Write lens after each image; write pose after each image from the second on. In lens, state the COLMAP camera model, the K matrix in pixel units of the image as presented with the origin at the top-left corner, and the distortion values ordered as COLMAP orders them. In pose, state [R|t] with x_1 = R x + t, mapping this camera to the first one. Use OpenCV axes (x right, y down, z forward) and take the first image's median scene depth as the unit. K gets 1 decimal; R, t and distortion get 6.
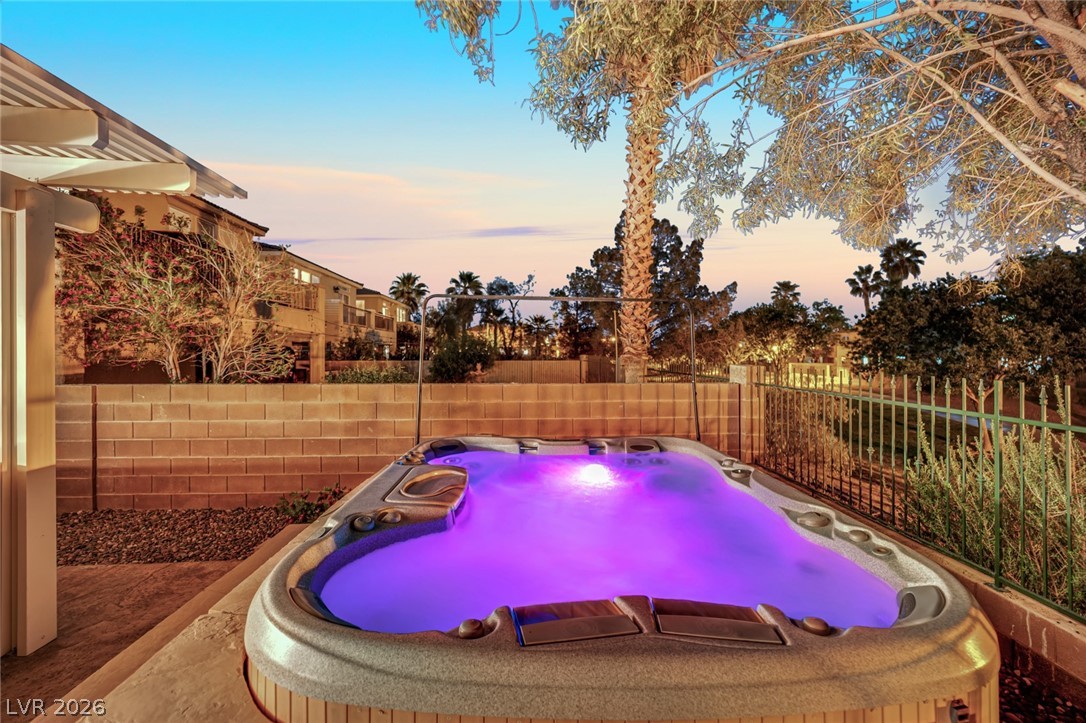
lens RADIAL K [[450.9, 0, 542.4], [0, 450.9, 353.6], [0, 0, 1]] dist [-0.000945, -0.000148]
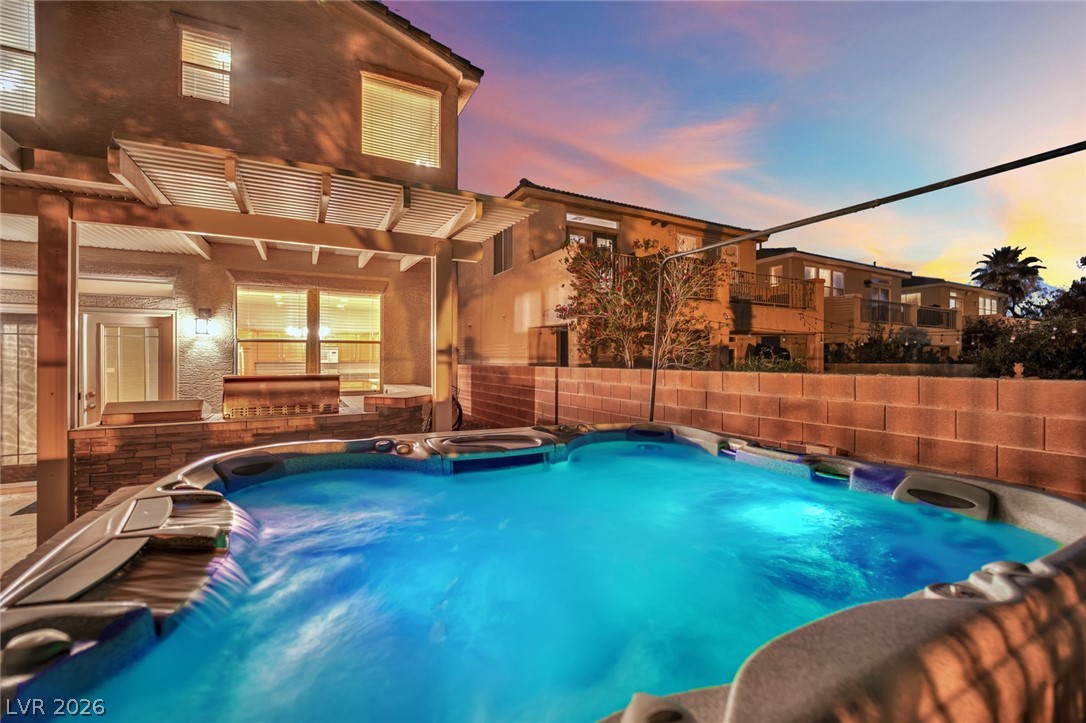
lens RADIAL K [[453.4, 0, 537.2], [0, 453.4, 370.2], [0, 0, 1]] dist [-0.019281, 0.000093]
pose [[0.408756, 0.017587, -0.912474, 0.109128], [-0.003896, 0.999839, 0.017525, 0.017266], [0.912635, -0.003608, 0.408759, 0.104417]]
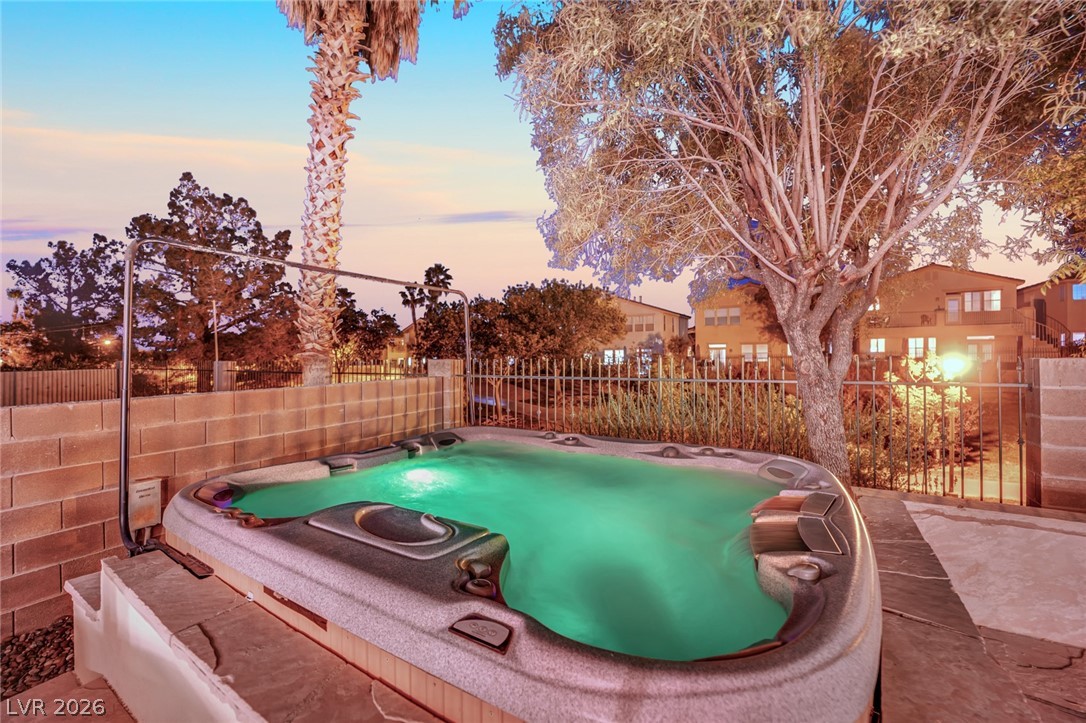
lens RADIAL K [[447.2, 0, 543.0], [0, 447.2, 361.5], [0, 0, 1]] dist [-0.002255, -0.000270]
pose [[0.582362, -0.025775, 0.812521, -0.100970], [0.020556, 0.999645, 0.016978, 0.006101], [-0.812670, 0.006814, 0.582685, 0.066096]]
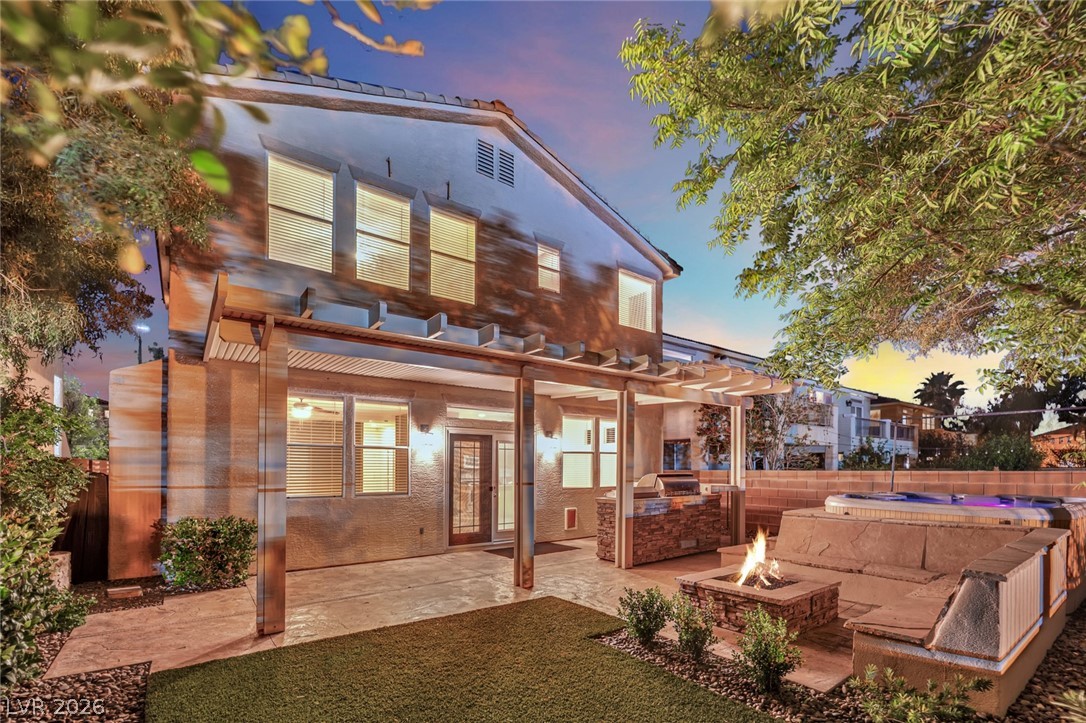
lens RADIAL K [[487.2, 0, 545.3], [0, 487.2, 467.5], [0, 0, 1]] dist [-0.001544, -0.000332]
pose [[0.550321, -0.002605, -0.834949, 0.157286], [-0.001919, 0.999989, -0.004385, 0.021971], [0.834951, 0.004015, 0.550309, -0.337211]]
